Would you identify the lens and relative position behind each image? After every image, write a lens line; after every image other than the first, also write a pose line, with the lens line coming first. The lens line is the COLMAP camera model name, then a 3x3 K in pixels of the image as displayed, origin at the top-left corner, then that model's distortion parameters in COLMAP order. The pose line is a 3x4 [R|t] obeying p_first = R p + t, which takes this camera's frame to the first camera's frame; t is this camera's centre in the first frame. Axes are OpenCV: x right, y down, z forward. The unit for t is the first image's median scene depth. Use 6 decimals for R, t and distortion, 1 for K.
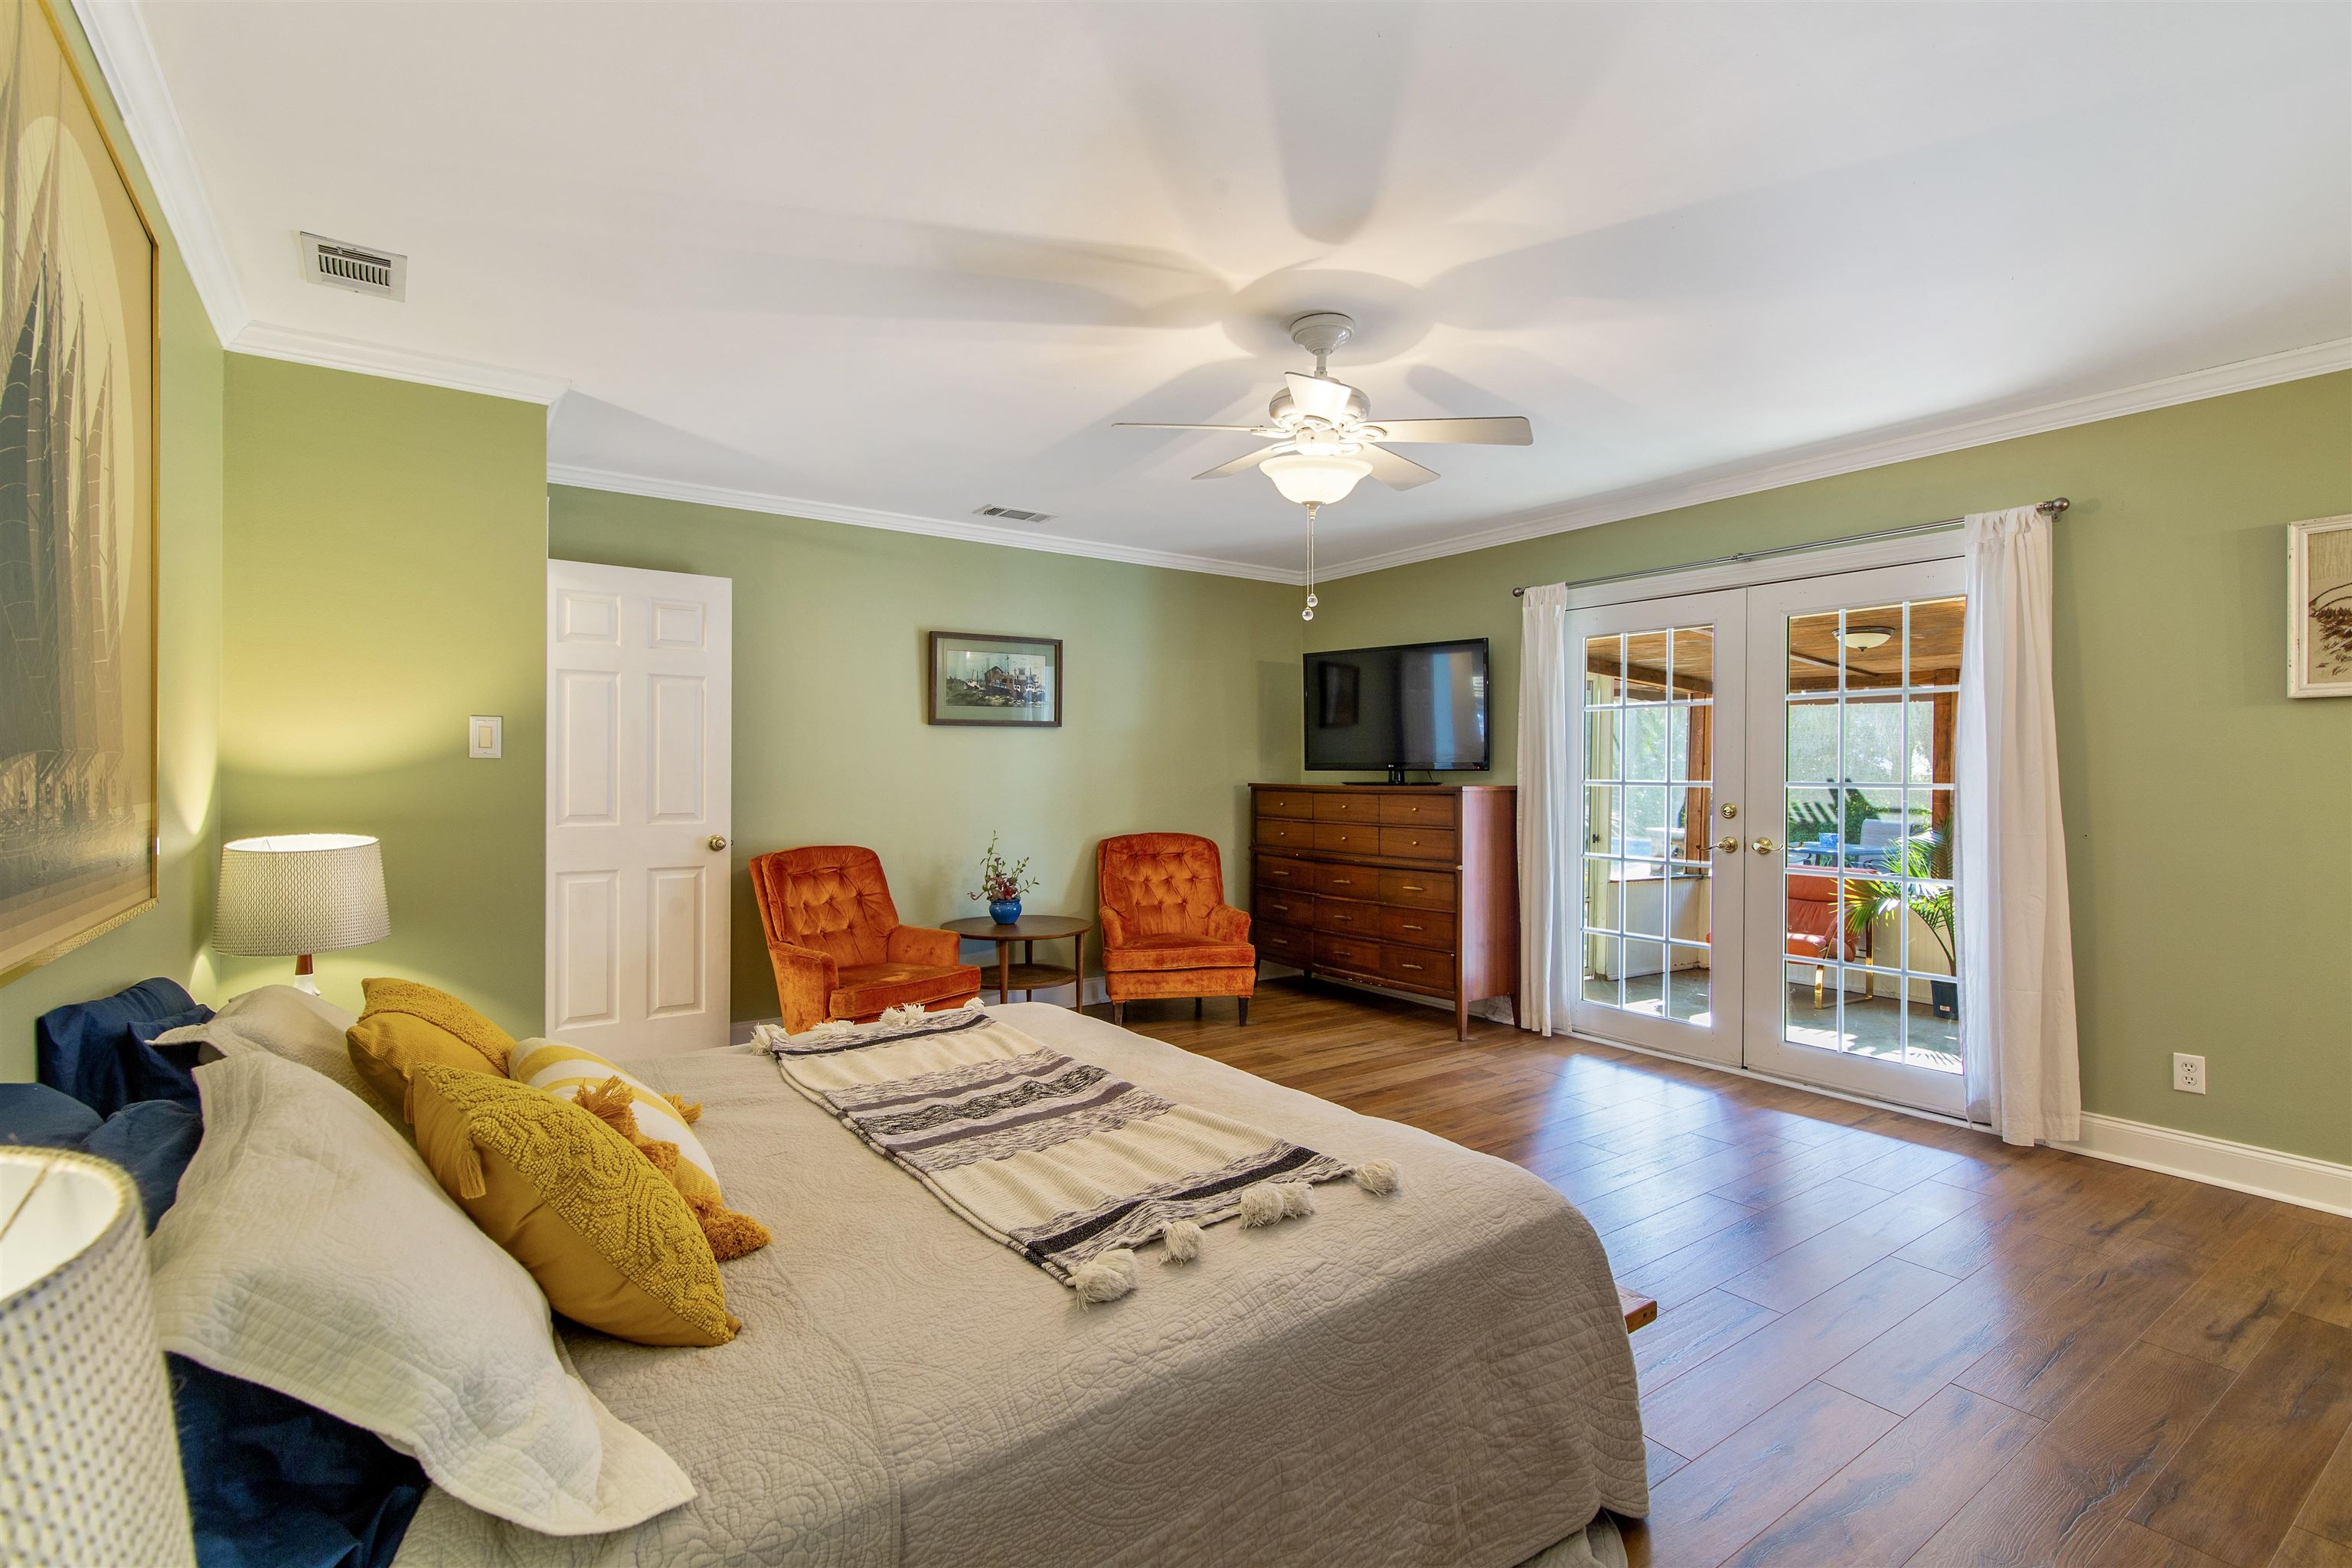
lens RADIAL K [[1097.2, 0, 1176.0], [0, 1097.2, 784.0], [0, 0, 1]] dist [0.000414, 0.000092]
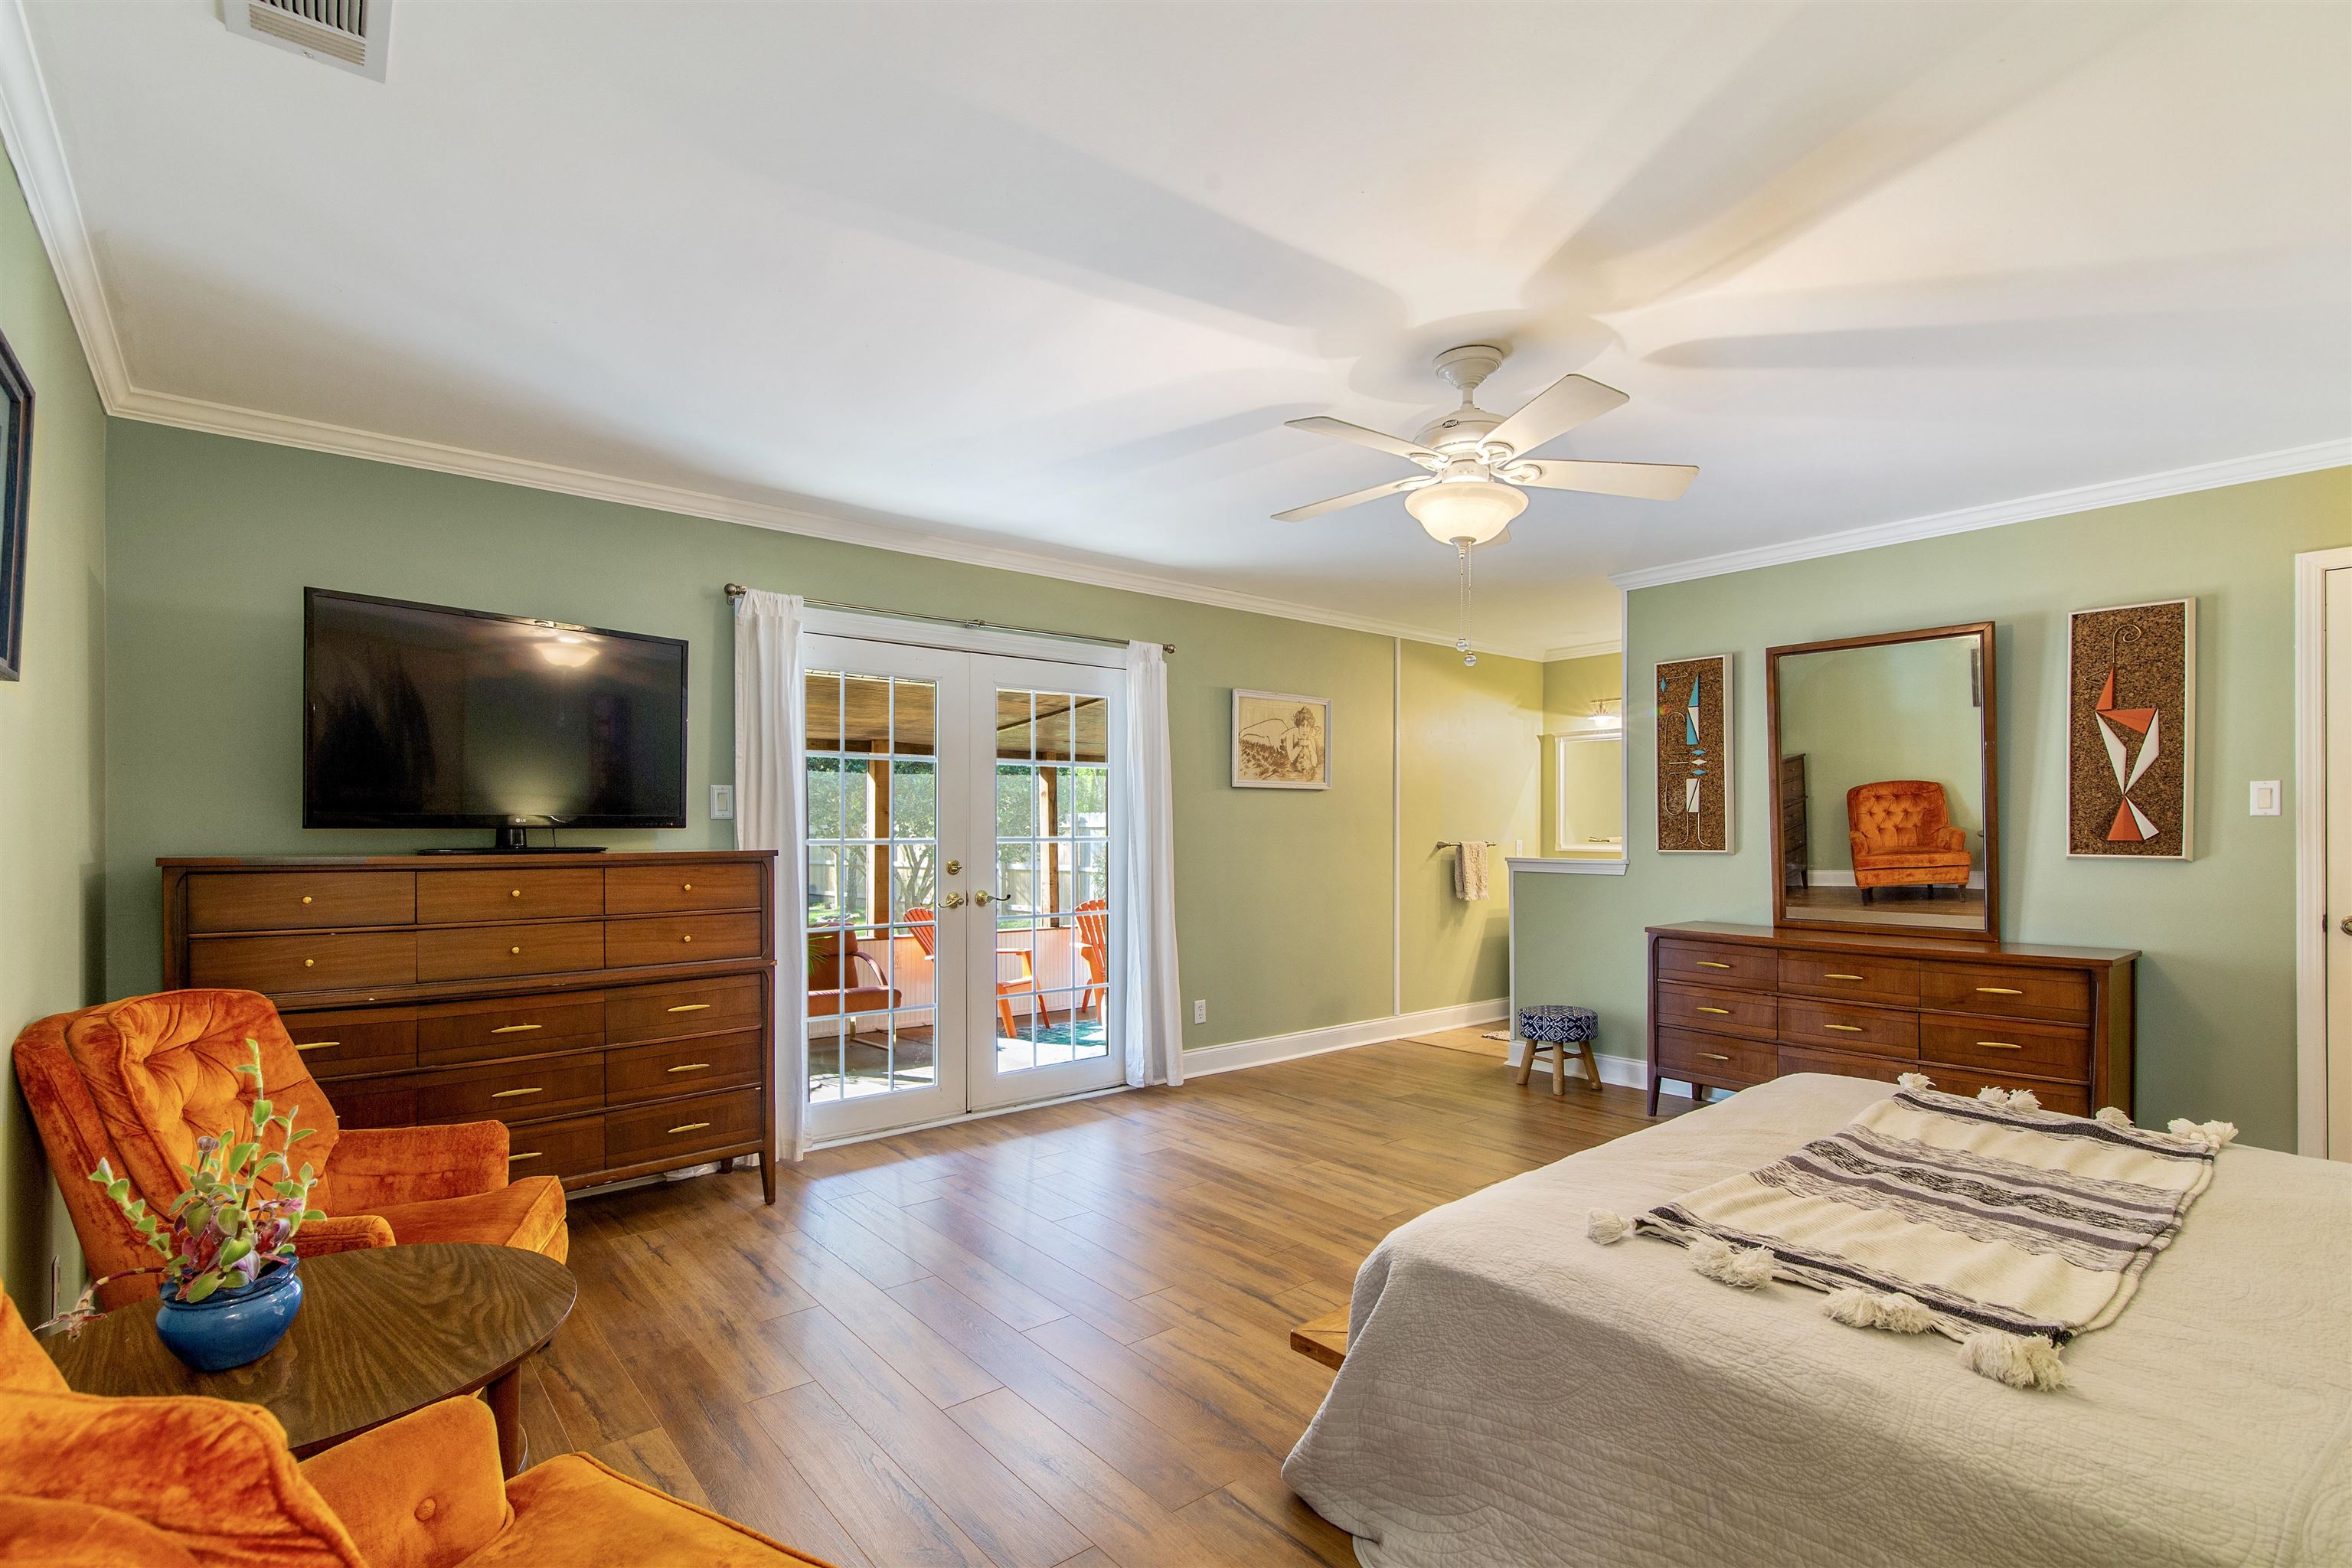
lens RADIAL K [[1075.0, 0, 1169.5], [0, 1075.0, 852.1], [0, 0, 1]] dist [0.001199, 0.000167]
pose [[-0.078103, -0.021873, 0.996705, -0.524785], [0.010391, 0.999687, 0.022753, -0.011427], [-0.996891, 0.012134, -0.077852, 0.900253]]
